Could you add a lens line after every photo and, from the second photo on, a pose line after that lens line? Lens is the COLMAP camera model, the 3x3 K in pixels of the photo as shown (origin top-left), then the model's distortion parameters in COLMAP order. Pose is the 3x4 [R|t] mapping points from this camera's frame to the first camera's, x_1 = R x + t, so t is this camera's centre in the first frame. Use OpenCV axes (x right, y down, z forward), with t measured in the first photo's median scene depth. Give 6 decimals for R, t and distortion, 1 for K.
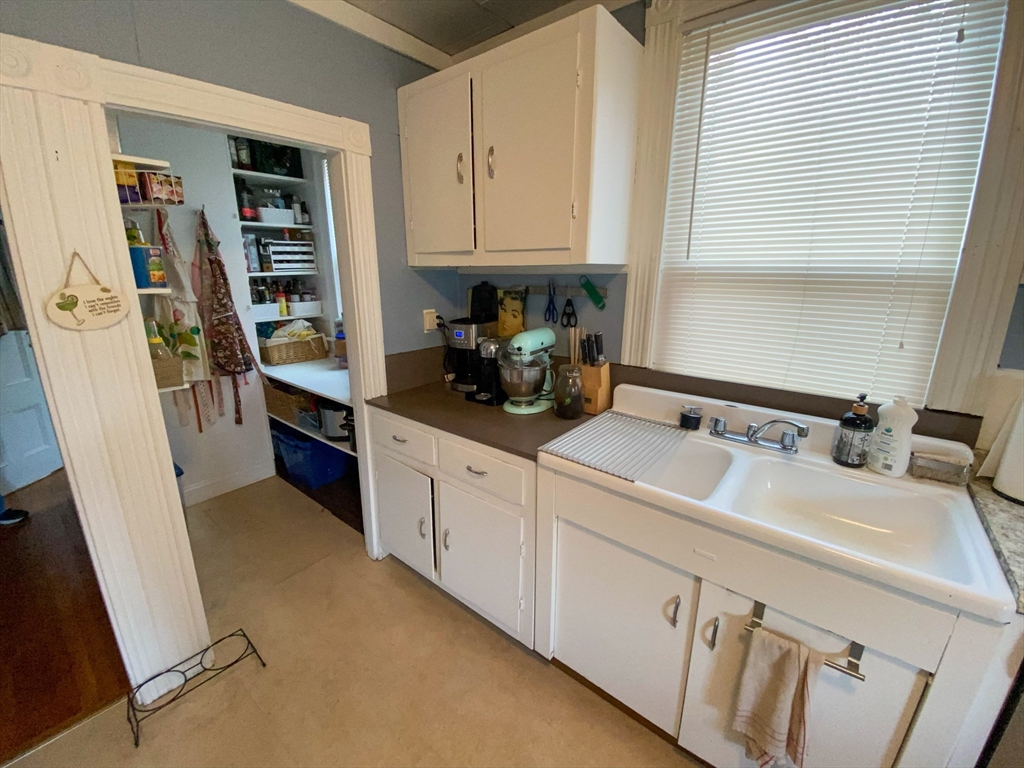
lens RADIAL K [[412.0, 0, 509.0], [0, 412.0, 381.0], [0, 0, 1]] dist [0.017024, -0.020758]
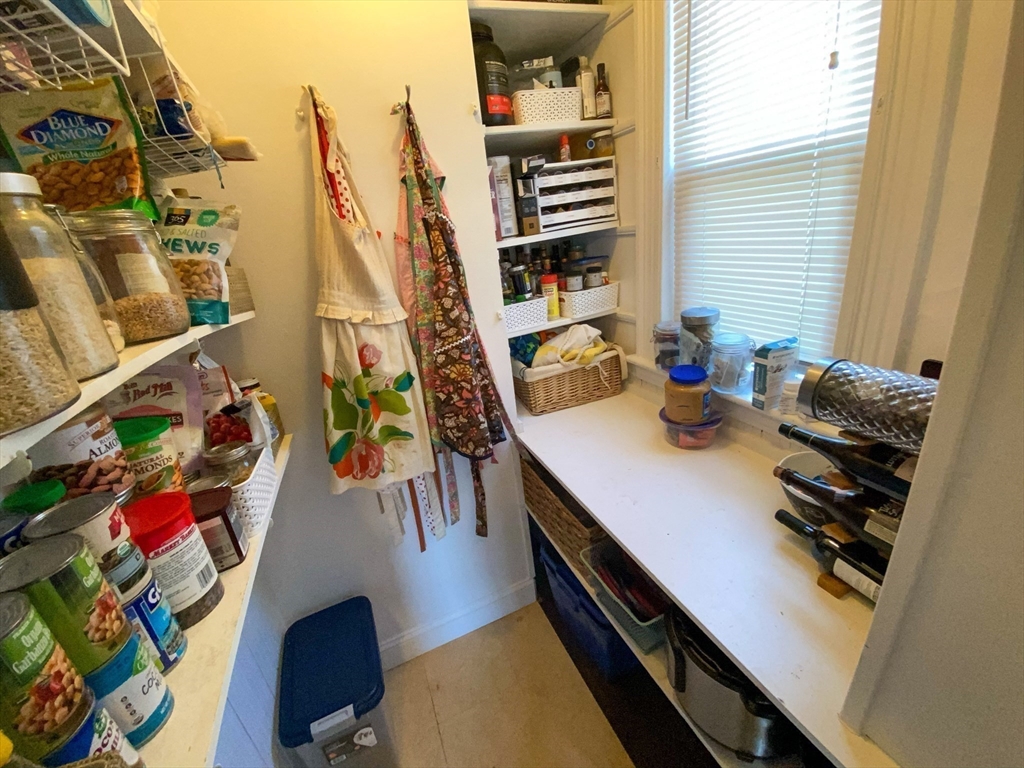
lens RADIAL K [[412.0, 0, 509.0], [0, 412.0, 381.0], [0, 0, 1]] dist [0.017024, -0.020758]
pose [[0.874370, 0.066023, -0.480748, -0.427561], [-0.004707, 0.991809, 0.127647, -0.183639], [0.485237, -0.109348, 0.867518, 0.648456]]
